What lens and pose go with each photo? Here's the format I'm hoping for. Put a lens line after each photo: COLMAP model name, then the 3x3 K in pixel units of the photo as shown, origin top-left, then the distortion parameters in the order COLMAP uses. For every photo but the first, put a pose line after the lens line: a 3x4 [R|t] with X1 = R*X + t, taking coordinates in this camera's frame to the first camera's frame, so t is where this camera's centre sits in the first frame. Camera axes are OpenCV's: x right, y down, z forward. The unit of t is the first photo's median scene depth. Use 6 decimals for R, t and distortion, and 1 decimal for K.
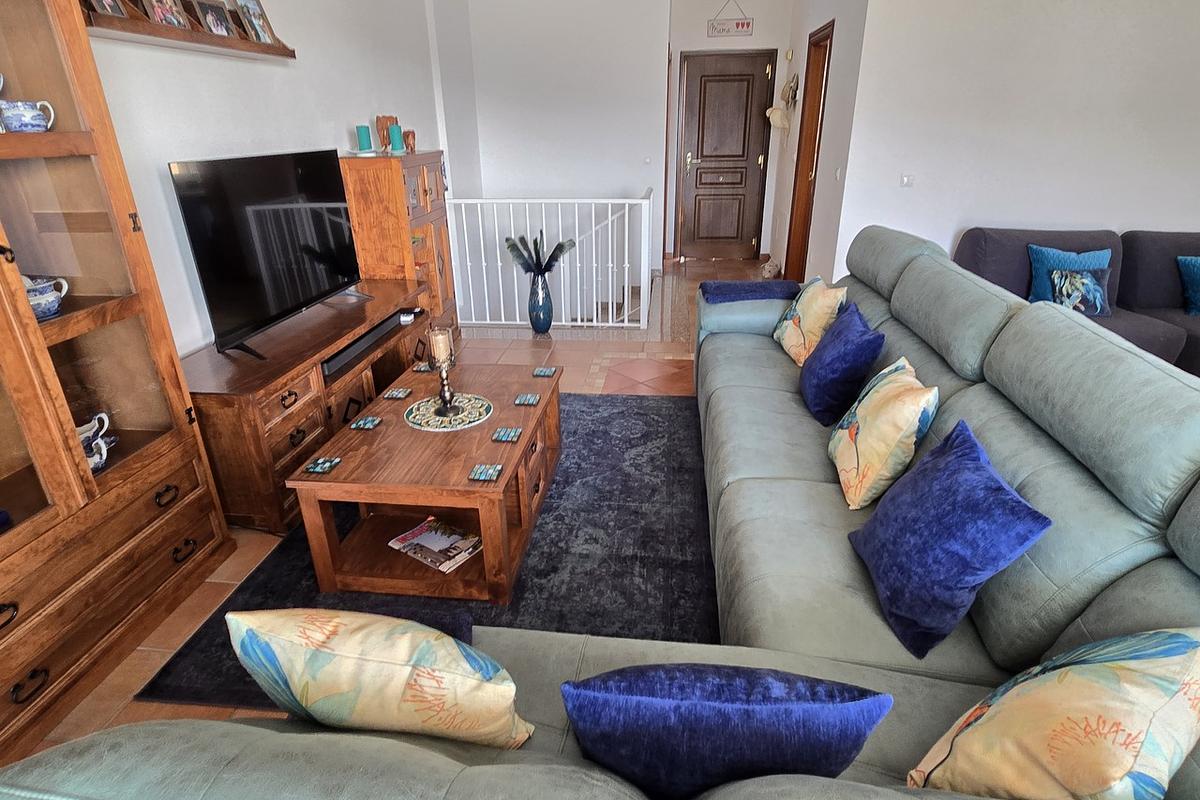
lens RADIAL K [[645.7, 0, 595.6], [0, 645.7, 404.4], [0, 0, 1]] dist [0.003268, -0.005533]
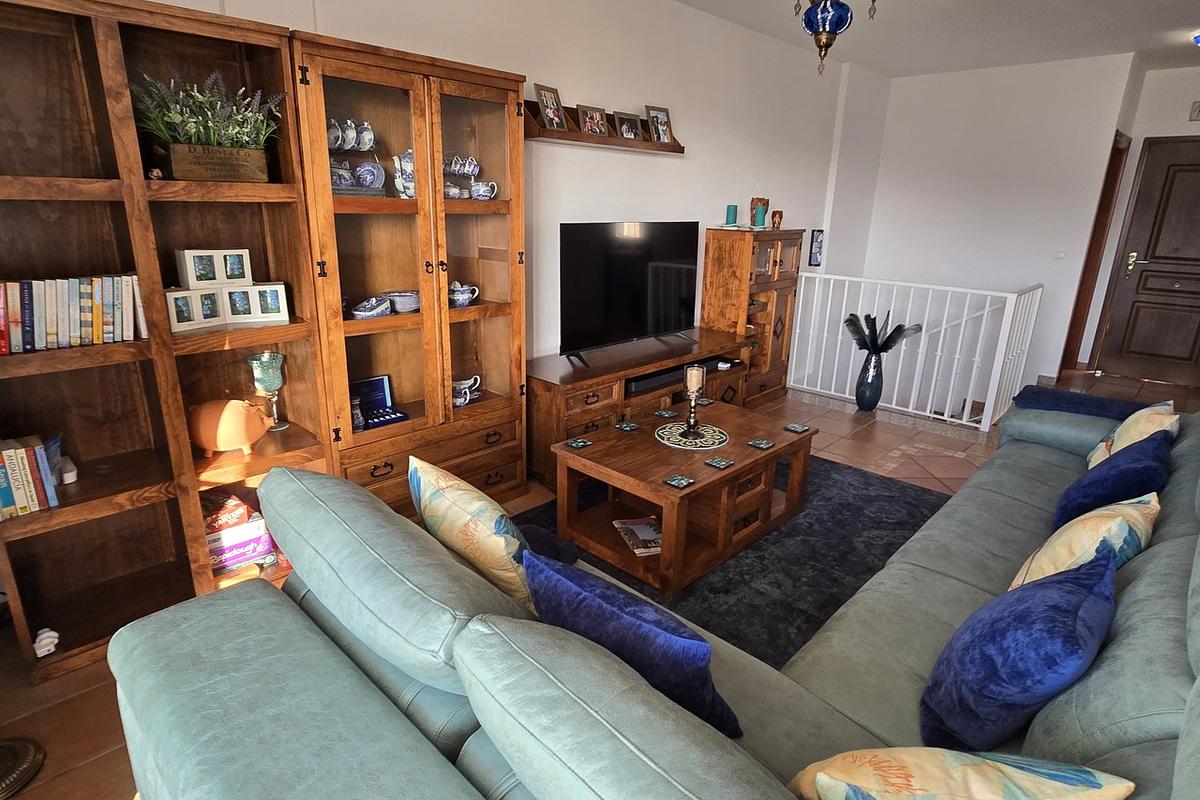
lens RADIAL K [[645.7, 0, 600.9], [0, 645.7, 398.4], [0, 0, 1]] dist [0.003268, -0.005533]
pose [[0.794824, 0.209393, -0.569569, 0.298034], [-0.274862, 0.961007, -0.030265, 0.027035], [0.541023, 0.180608, 0.821386, -0.079853]]
